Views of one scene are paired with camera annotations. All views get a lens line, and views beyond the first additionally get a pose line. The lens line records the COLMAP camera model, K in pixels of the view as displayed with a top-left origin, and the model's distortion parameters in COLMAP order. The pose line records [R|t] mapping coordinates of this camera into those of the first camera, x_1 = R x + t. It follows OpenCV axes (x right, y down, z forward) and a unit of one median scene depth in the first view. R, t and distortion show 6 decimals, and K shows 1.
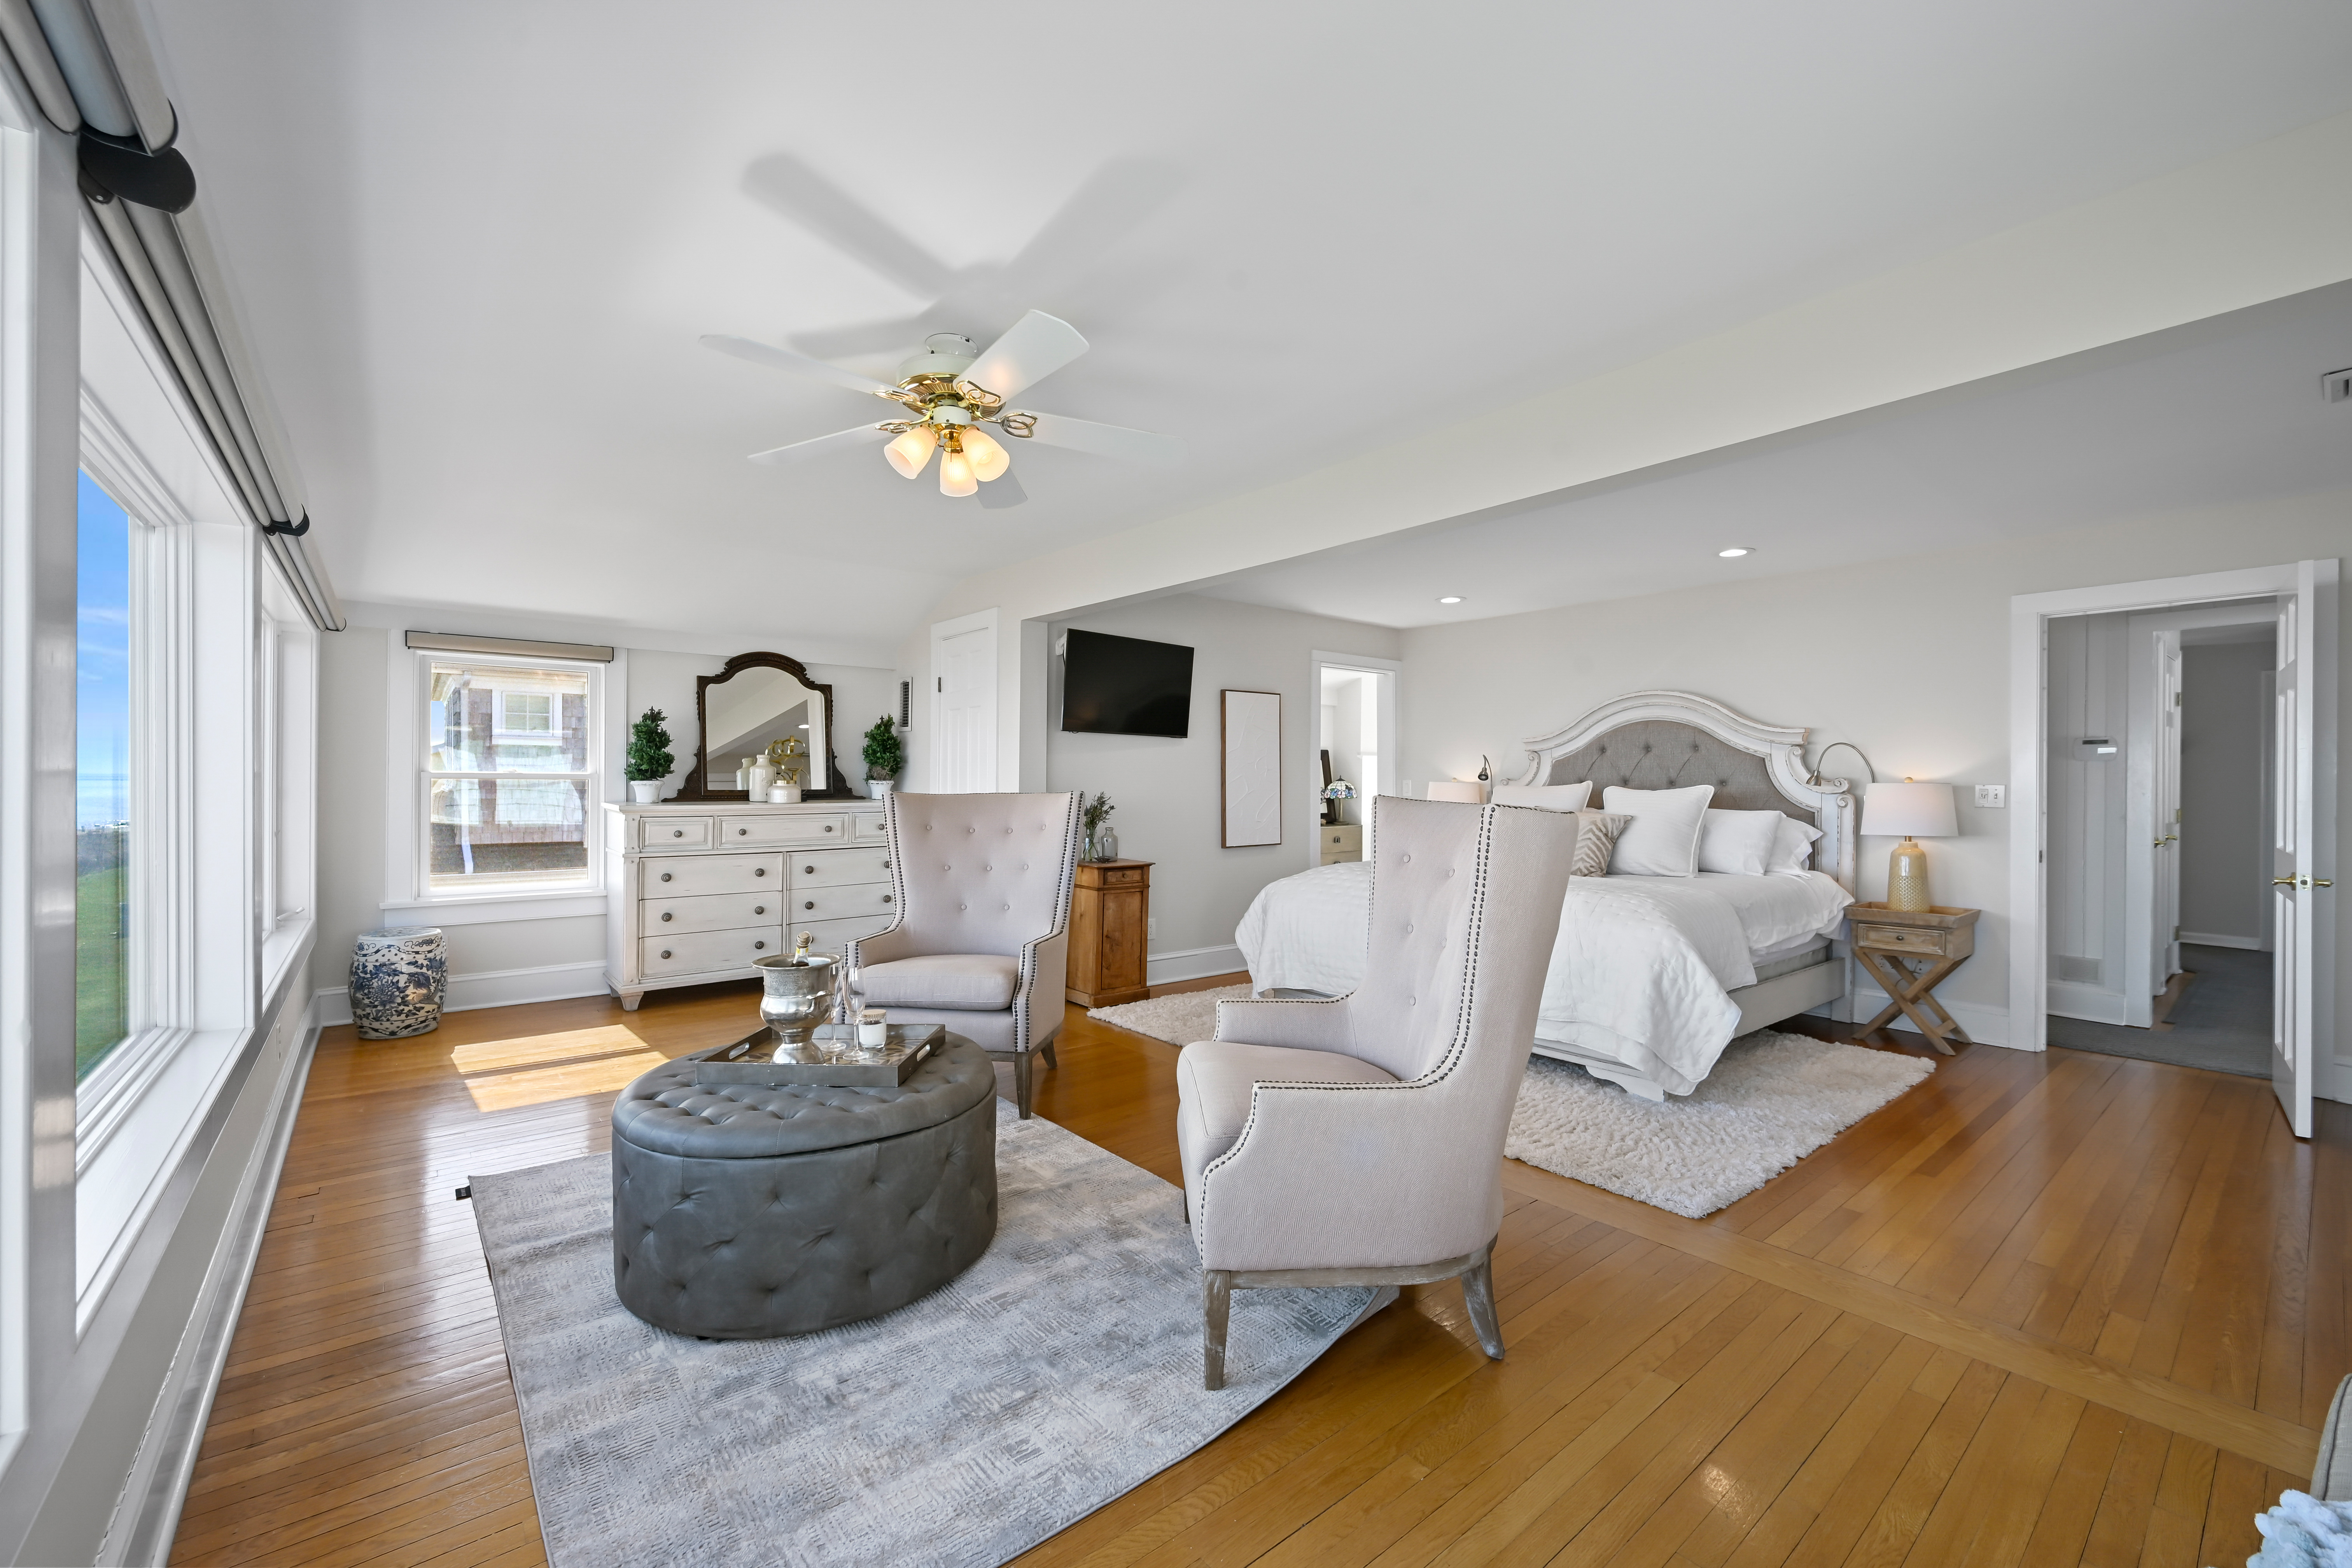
lens RADIAL K [[949.0, 0, 1167.8], [0, 949.0, 780.4], [0, 0, 1]] dist [-0.001714, -0.000029]
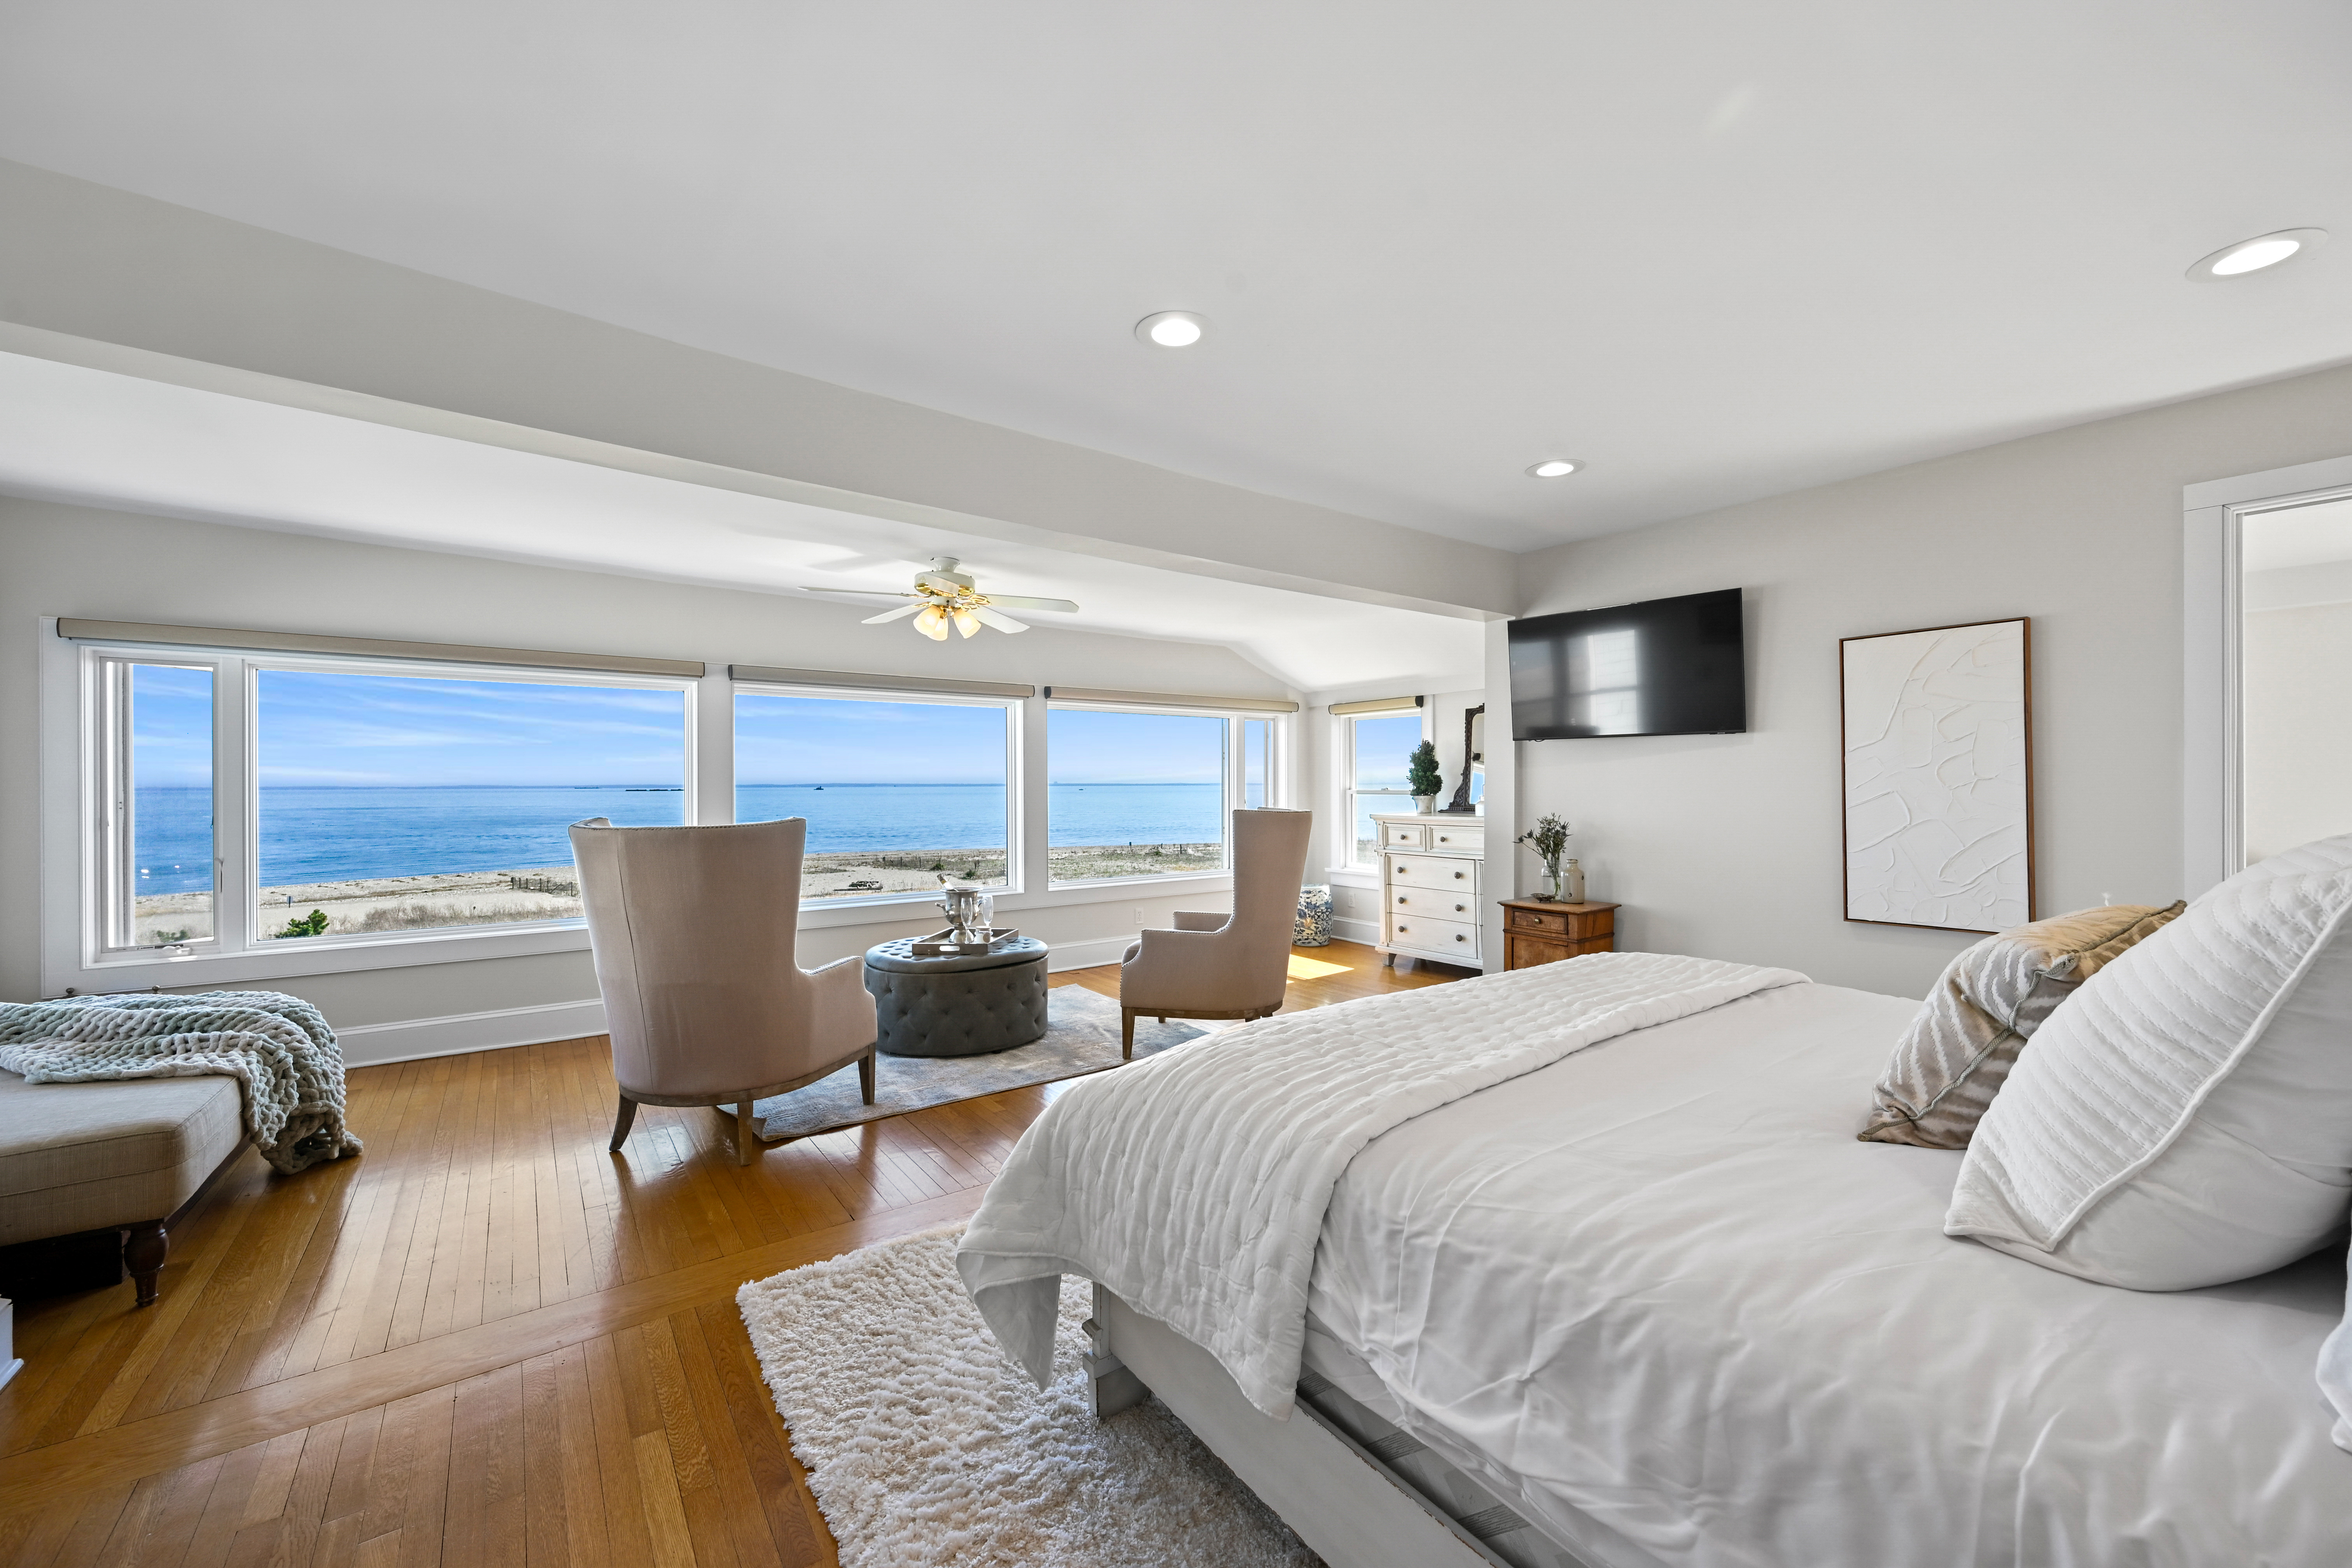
lens RADIAL K [[931.7, 0, 1169.6], [0, 931.7, 786.7], [0, 0, 1]] dist [0.001804, 0.000081]
pose [[-0.057059, -0.011741, -0.998302, 0.751560], [-0.001757, 0.999930, -0.011660, 0.001772], [0.998369, 0.001088, -0.057076, 0.716755]]
